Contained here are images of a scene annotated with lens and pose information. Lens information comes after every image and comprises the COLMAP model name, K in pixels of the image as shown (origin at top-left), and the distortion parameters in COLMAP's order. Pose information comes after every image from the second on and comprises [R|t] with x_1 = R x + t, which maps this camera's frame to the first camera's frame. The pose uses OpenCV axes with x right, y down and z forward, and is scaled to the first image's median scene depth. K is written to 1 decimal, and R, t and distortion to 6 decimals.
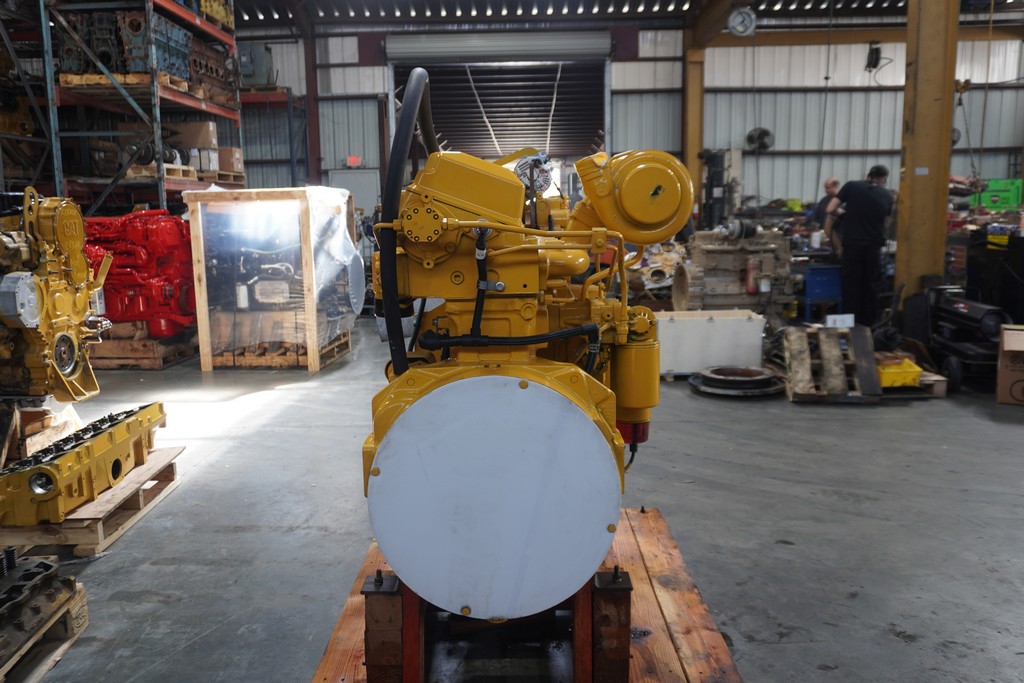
lens RADIAL K [[828.8, 0, 512.0], [0, 828.8, 341.5], [0, 0, 1]] dist [0.001936, 0.008672]
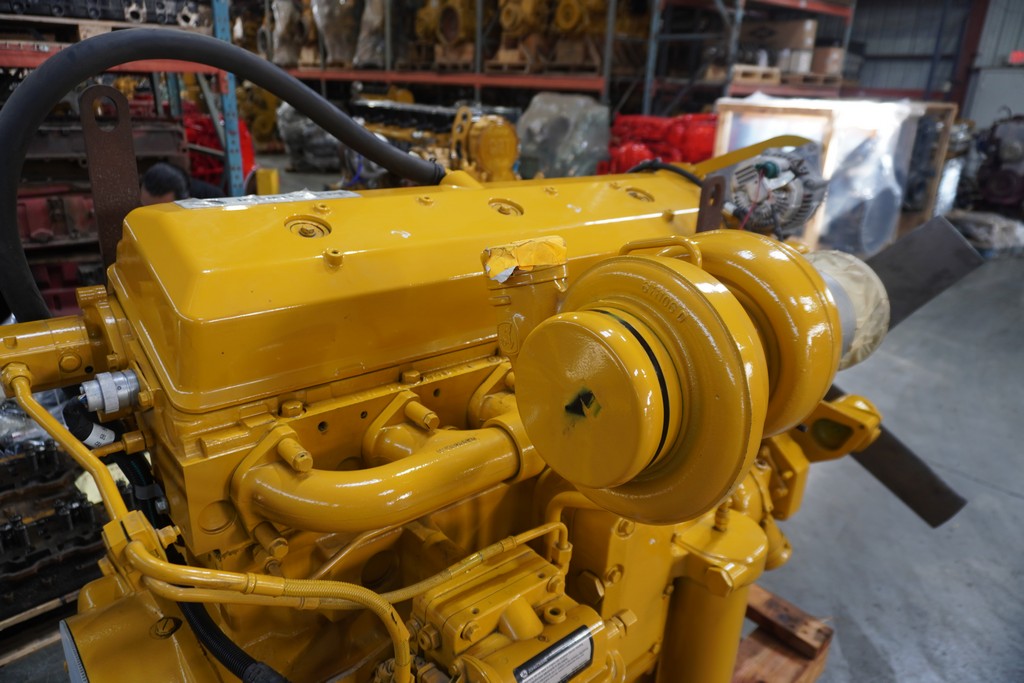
lens RADIAL K [[687.0, 0, 512.0], [0, 687.0, 341.5], [0, 0, 1]] dist [-0.041932, 0.039181]
pose [[0.654748, 0.307381, -0.690523, 0.098414], [-0.164988, 0.949666, 0.266296, -0.079701], [0.737621, -0.060428, 0.672506, 0.234306]]
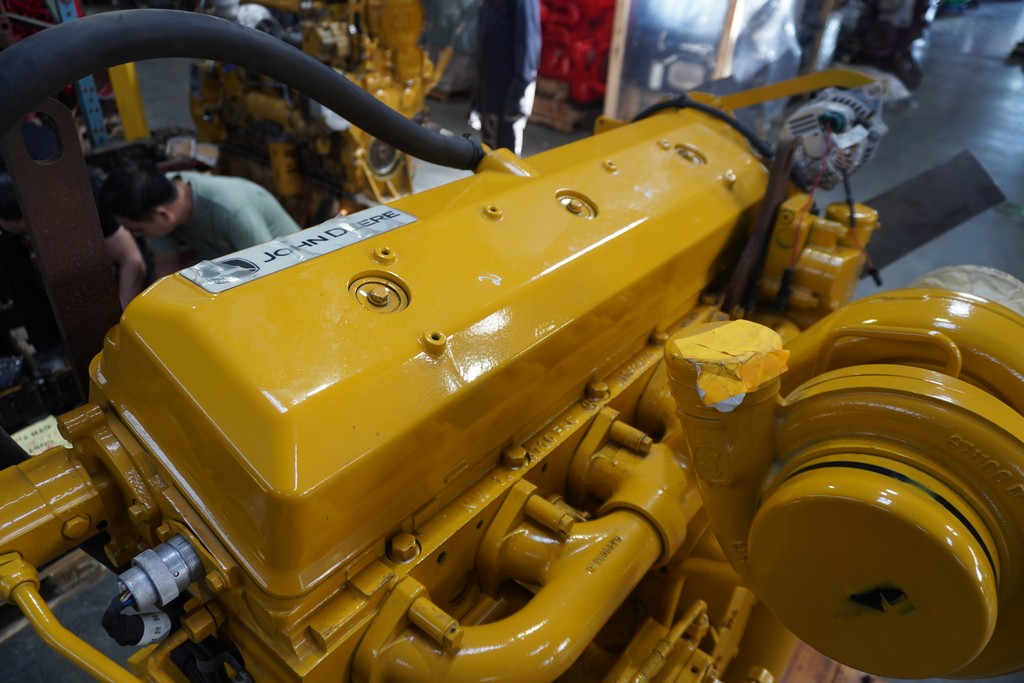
lens RADIAL K [[687.0, 0, 512.0], [0, 687.0, 341.5], [0, 0, 1]] dist [-0.041932, 0.039181]
pose [[0.784647, 0.379078, -0.490540, 0.046513], [-0.160786, 0.888626, 0.429524, -0.095211], [0.598730, -0.258153, 0.758208, 0.231771]]
